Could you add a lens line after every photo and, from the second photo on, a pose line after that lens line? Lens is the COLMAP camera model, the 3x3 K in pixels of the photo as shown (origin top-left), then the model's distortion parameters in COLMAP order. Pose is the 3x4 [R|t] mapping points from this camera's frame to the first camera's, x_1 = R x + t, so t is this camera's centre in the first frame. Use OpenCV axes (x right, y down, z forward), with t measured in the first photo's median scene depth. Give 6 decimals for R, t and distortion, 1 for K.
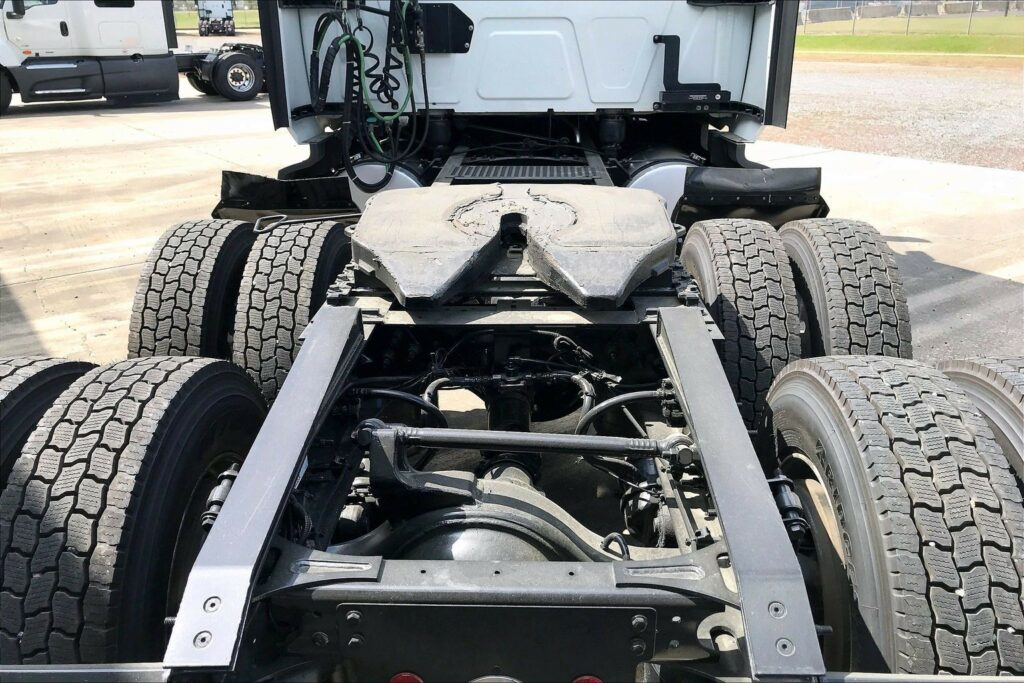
lens RADIAL K [[825.4, 0, 515.2], [0, 825.4, 332.5], [0, 0, 1]] dist [0.024855, -0.036320]
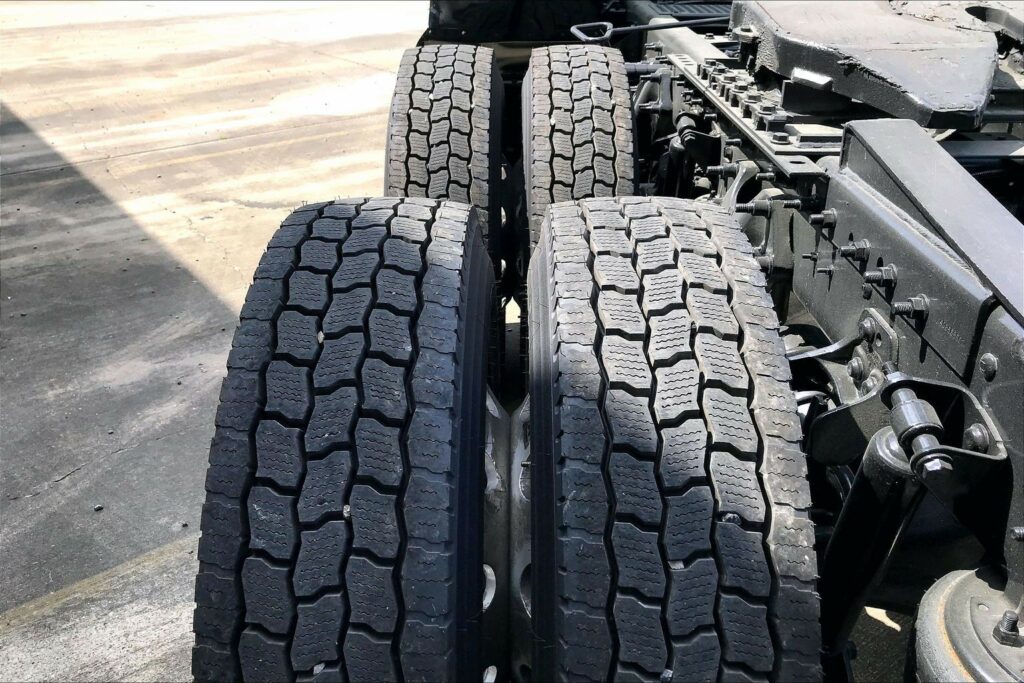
lens RADIAL K [[825.4, 0, 507.7], [0, 825.4, 339.9], [0, 0, 1]] dist [0.024855, -0.036320]
pose [[0.999931, 0.000280, 0.011786, -0.171547], [-0.001693, 0.992773, 0.119994, 0.020514], [-0.011667, -0.120006, 0.992705, 0.119744]]
